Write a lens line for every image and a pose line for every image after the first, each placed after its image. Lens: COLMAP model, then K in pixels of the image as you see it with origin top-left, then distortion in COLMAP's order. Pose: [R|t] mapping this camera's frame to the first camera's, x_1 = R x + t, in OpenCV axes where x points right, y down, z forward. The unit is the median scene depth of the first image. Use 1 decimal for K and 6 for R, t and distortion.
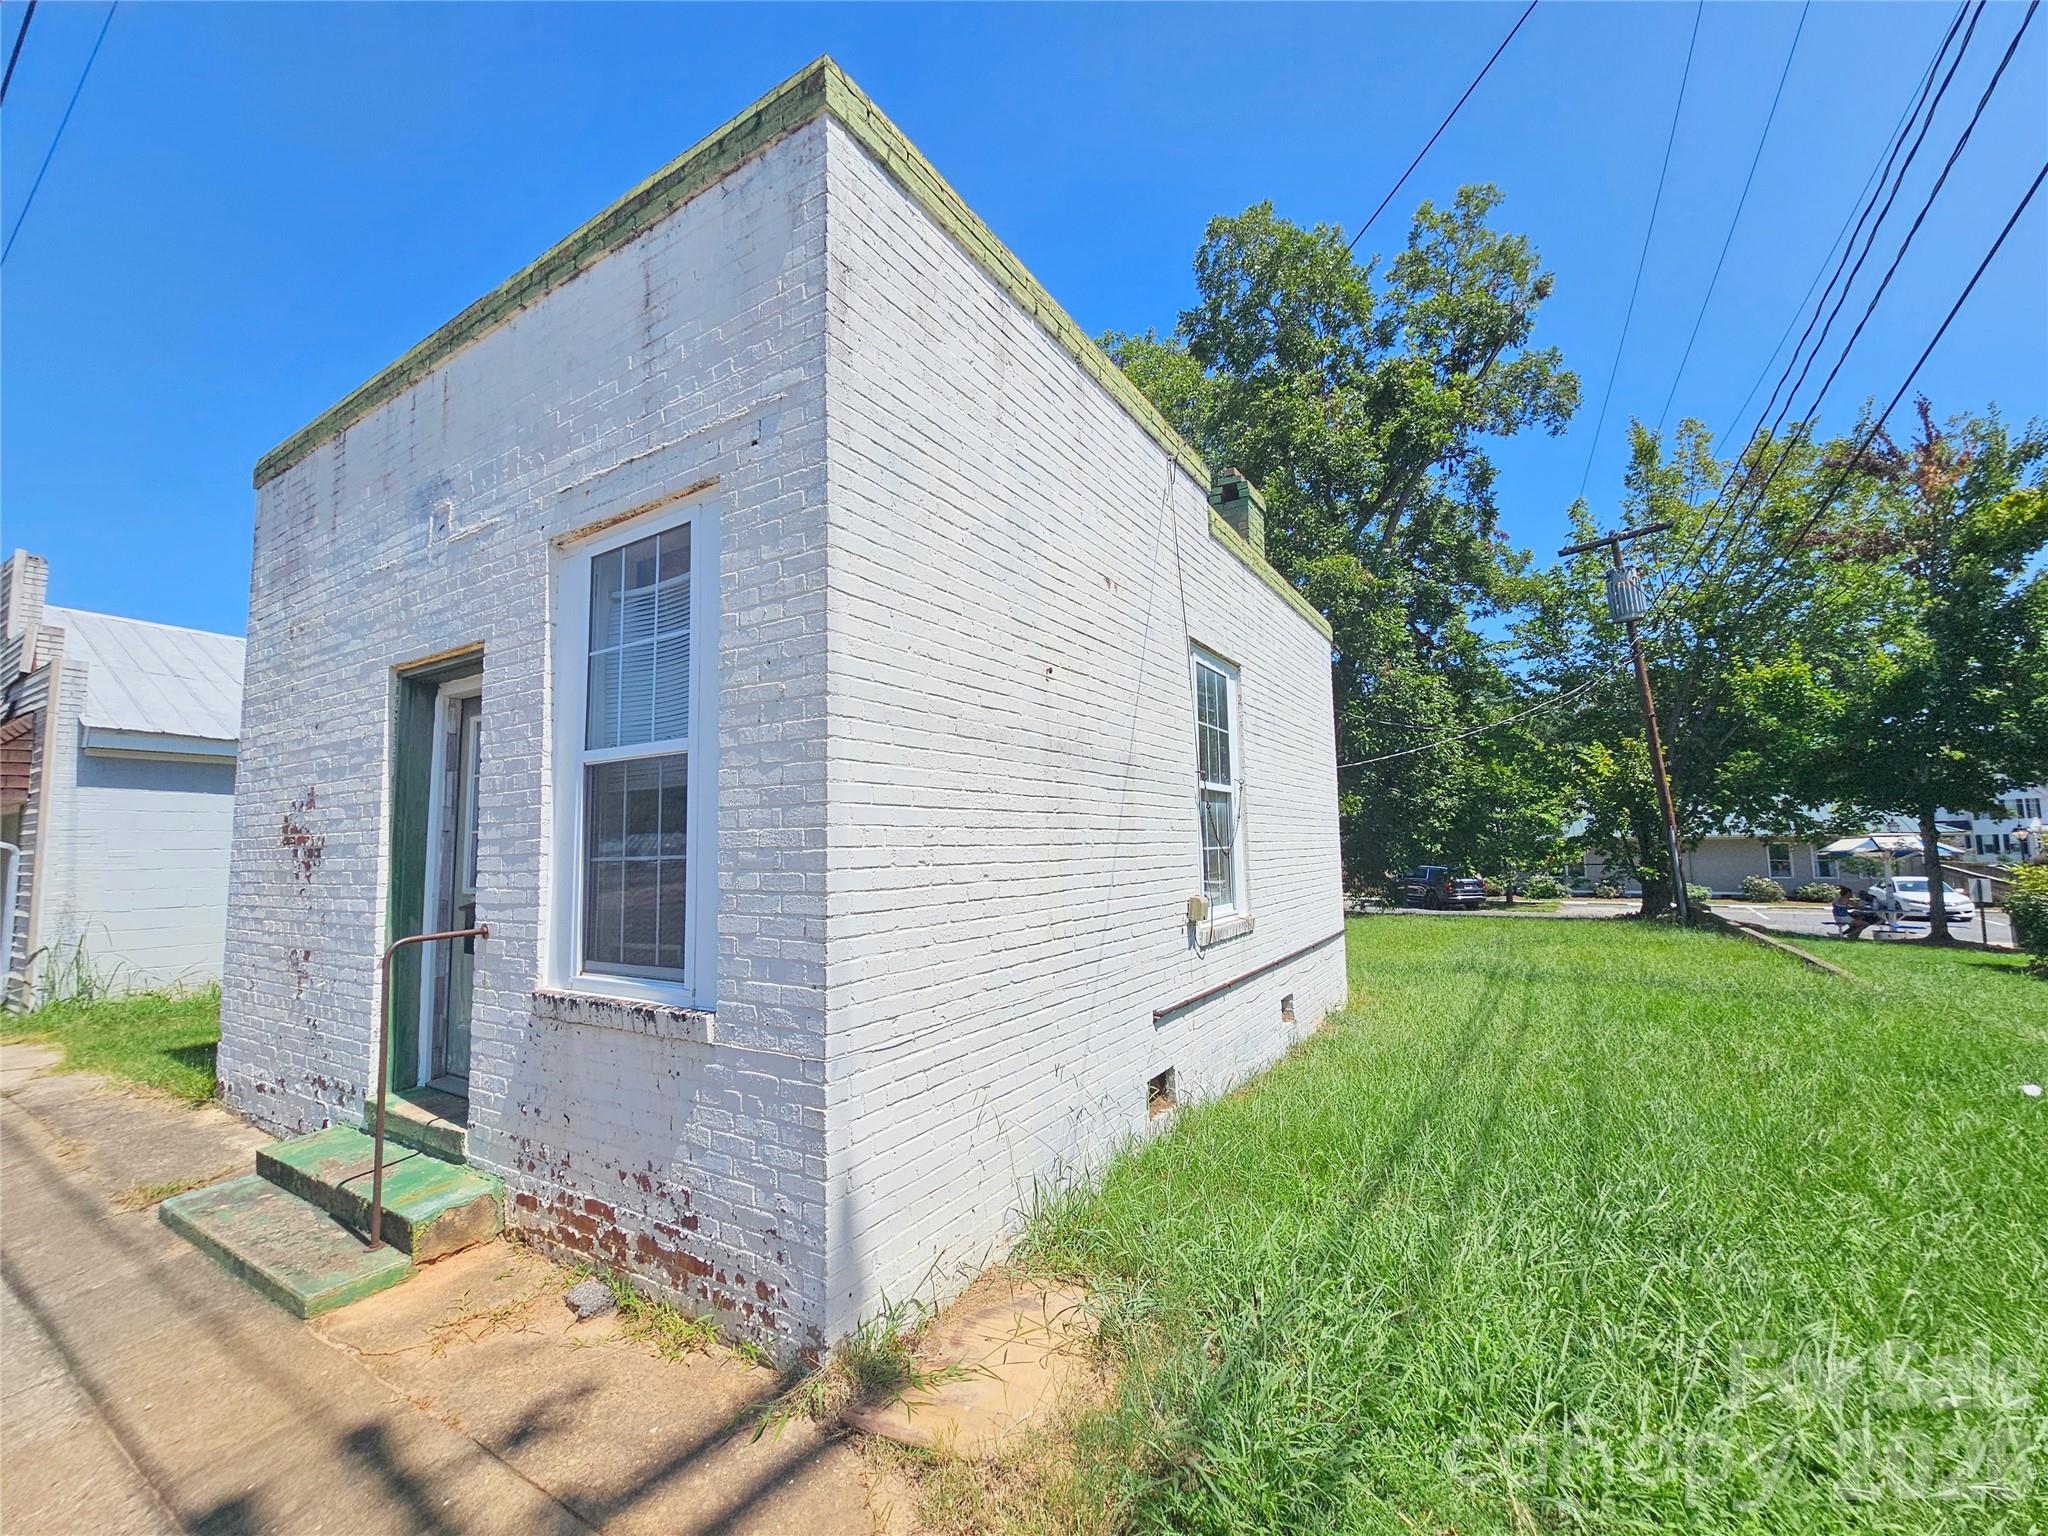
lens RADIAL K [[842.6, 0, 1023.0], [0, 842.6, 775.0], [0, 0, 1]] dist [-0.002954, 0.001377]
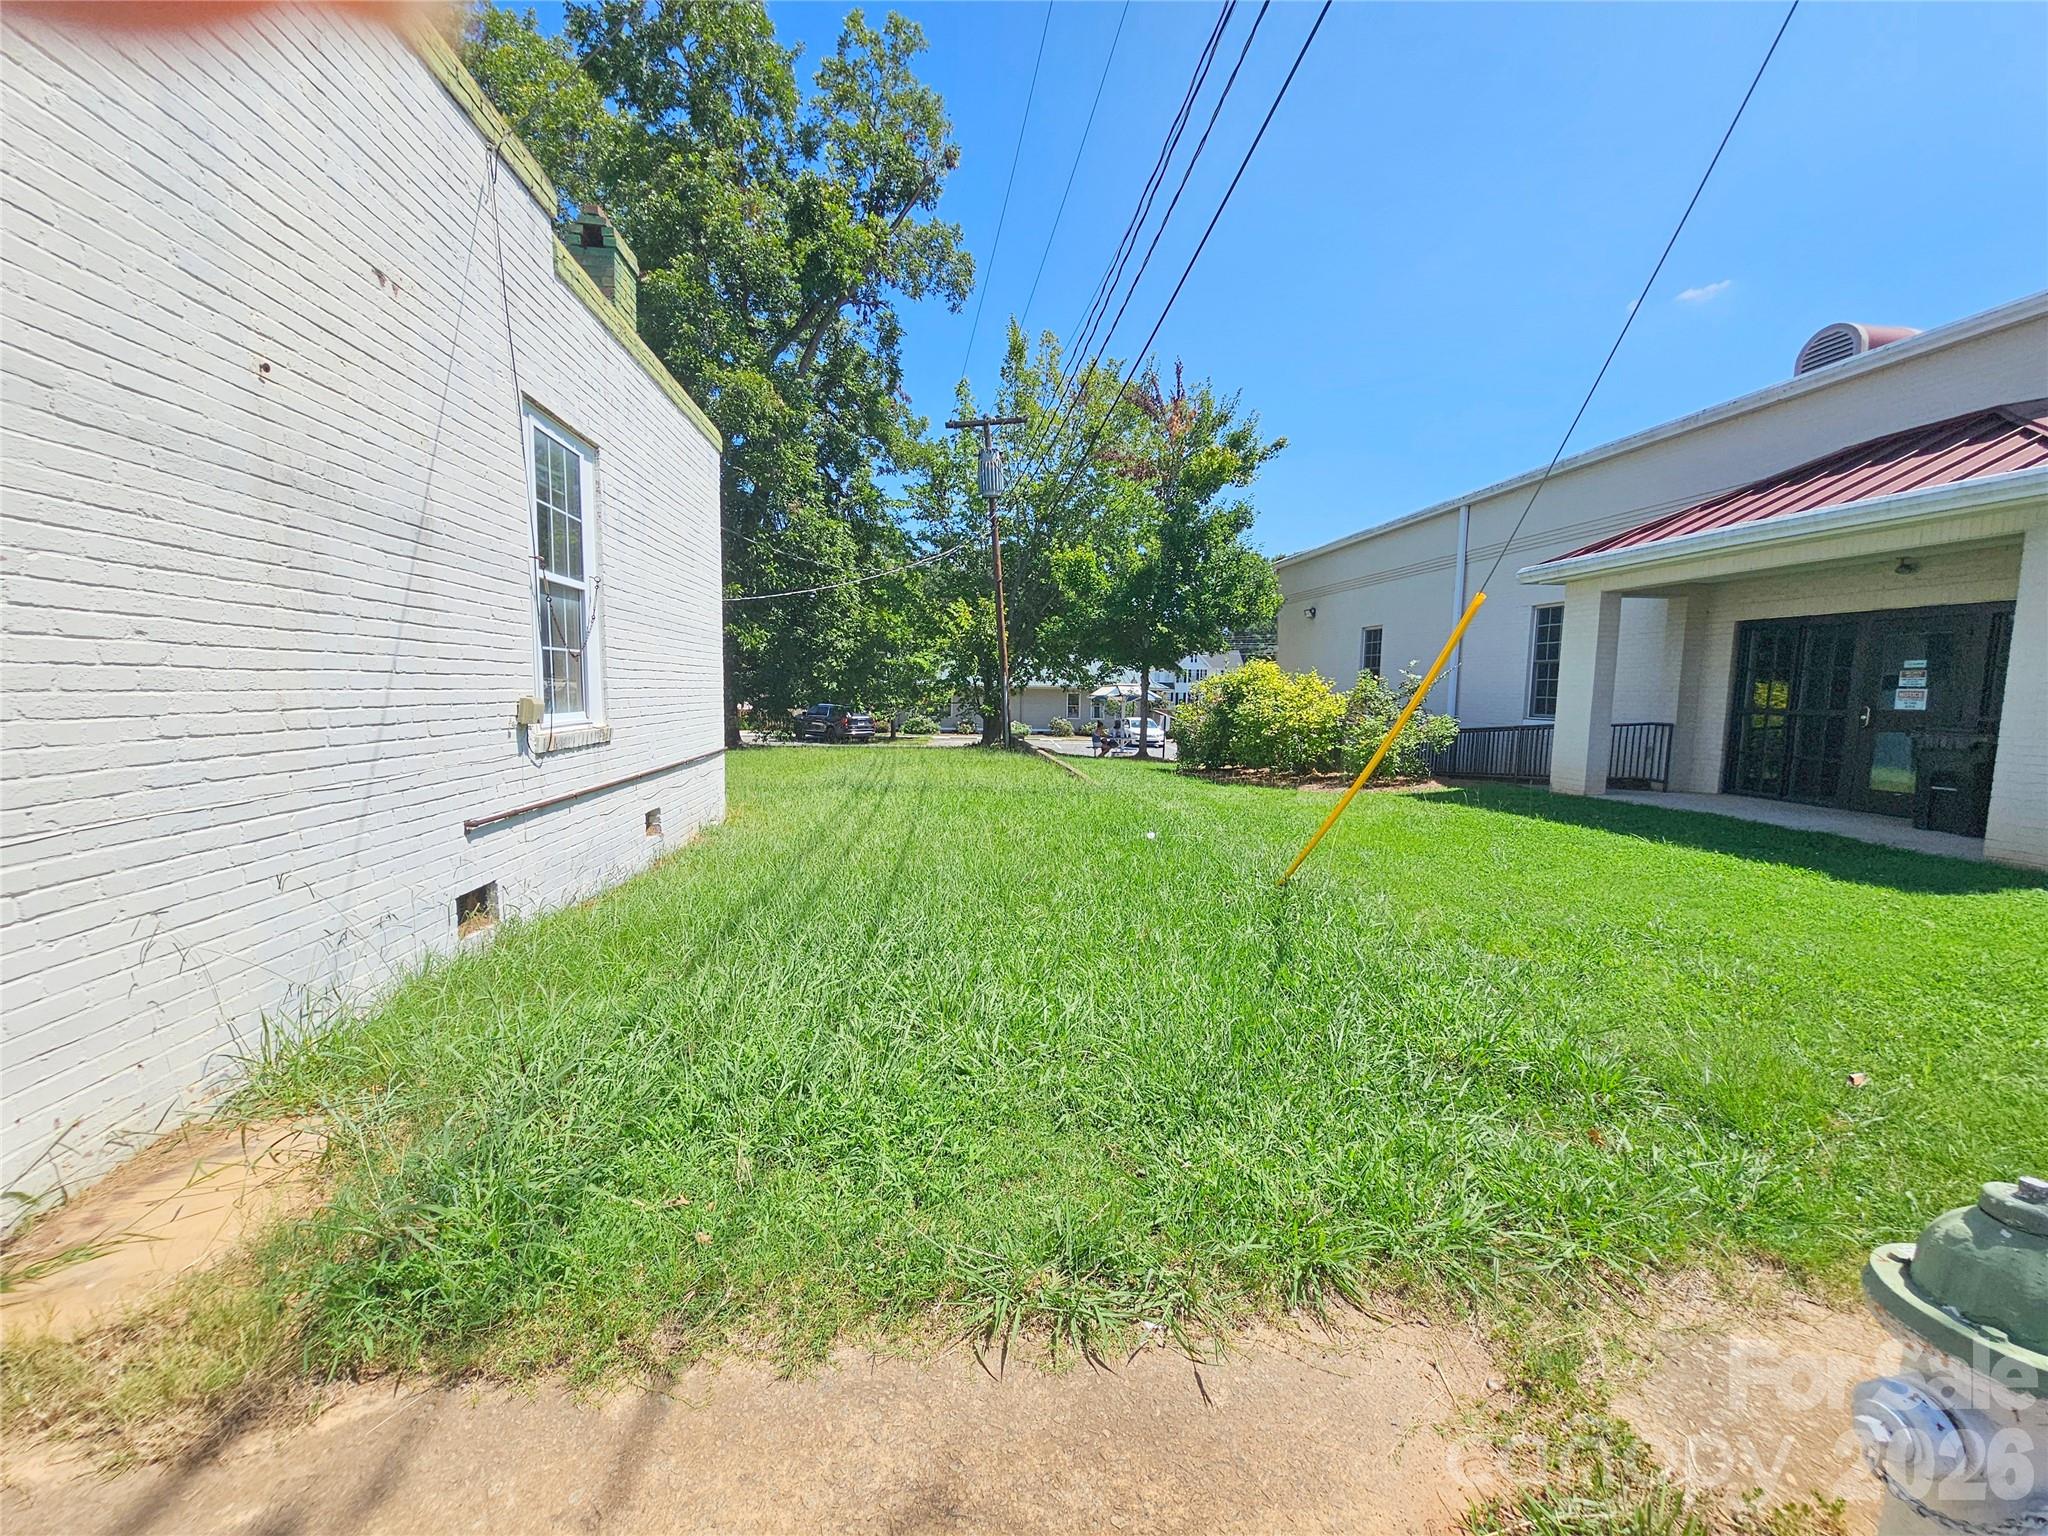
lens RADIAL K [[842.6, 0, 1017.7], [0, 842.6, 771.0], [0, 0, 1]] dist [-0.002954, 0.001377]
pose [[0.786732, -0.030825, 0.616524, 0.053411], [-0.085024, 0.983822, 0.157686, 0.031836], [-0.611411, -0.176476, 0.771384, -0.016963]]
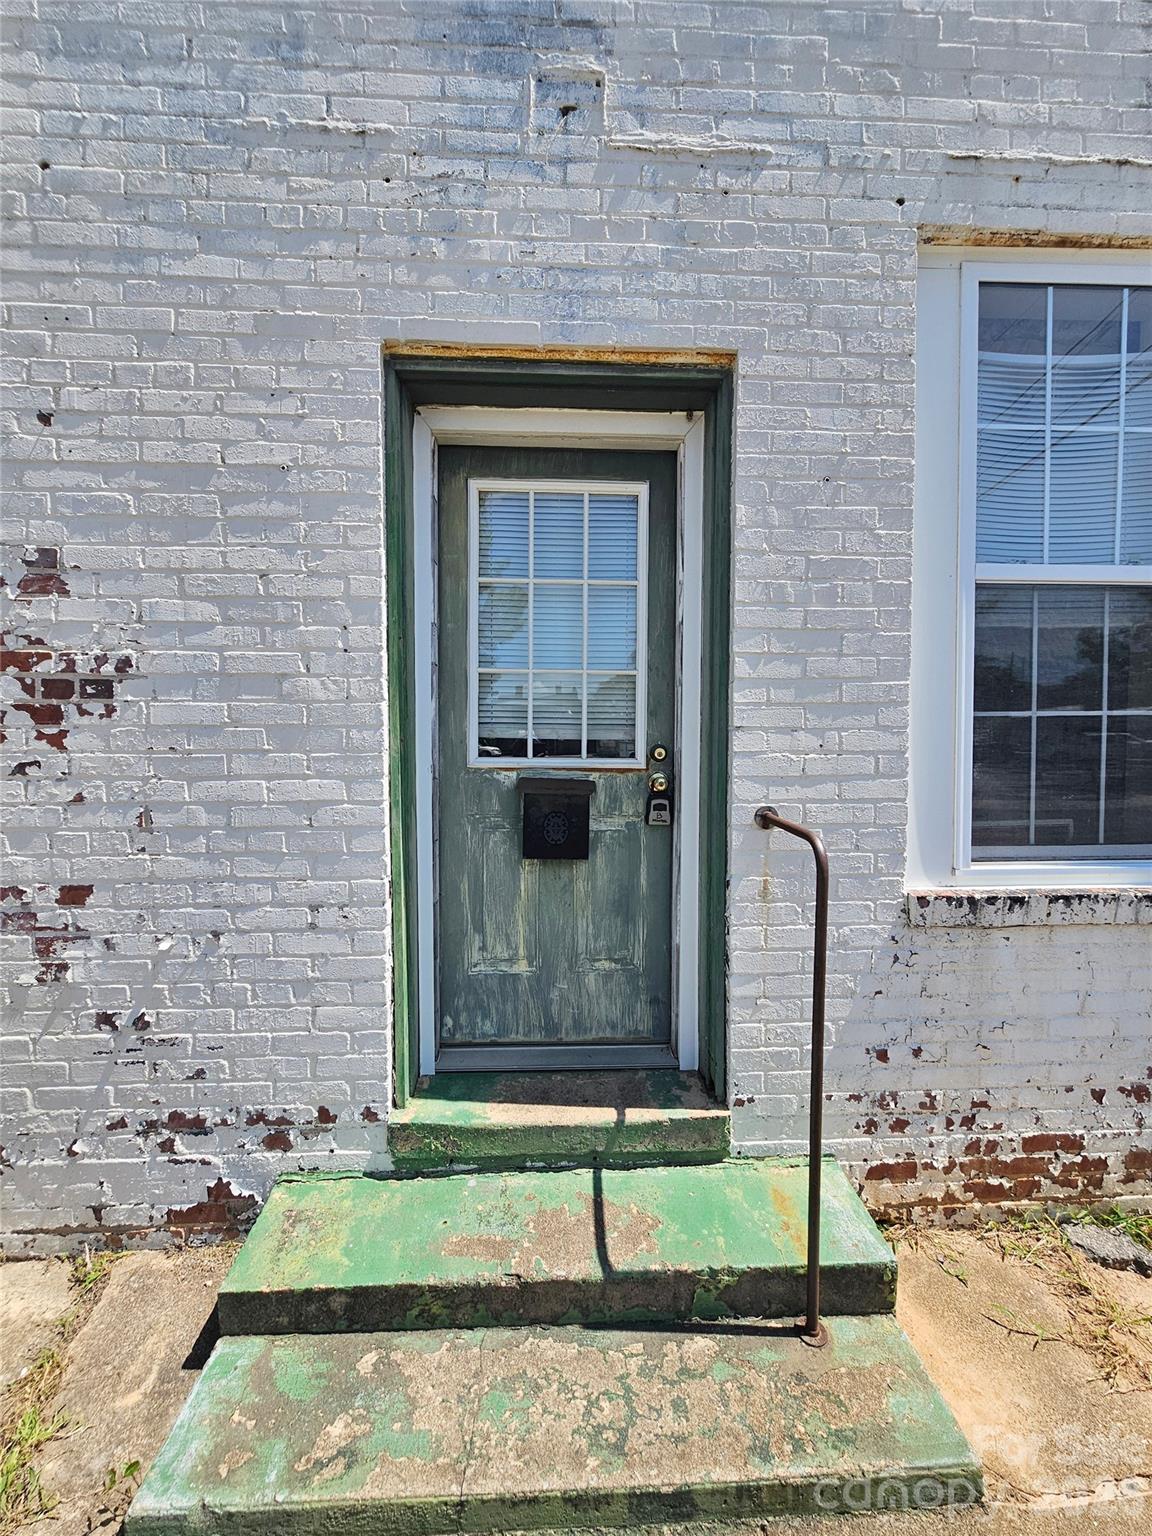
lens RADIAL K [[632.0, 0, 577.4], [0, 632.0, 766.1], [0, 0, 1]] dist [-0.002954, 0.001377]
pose [[0.821157, -0.002198, 0.570698, -0.227219], [-0.064885, 0.993149, 0.097186, 0.023325], [-0.567002, -0.116835, 0.815389, 0.149501]]
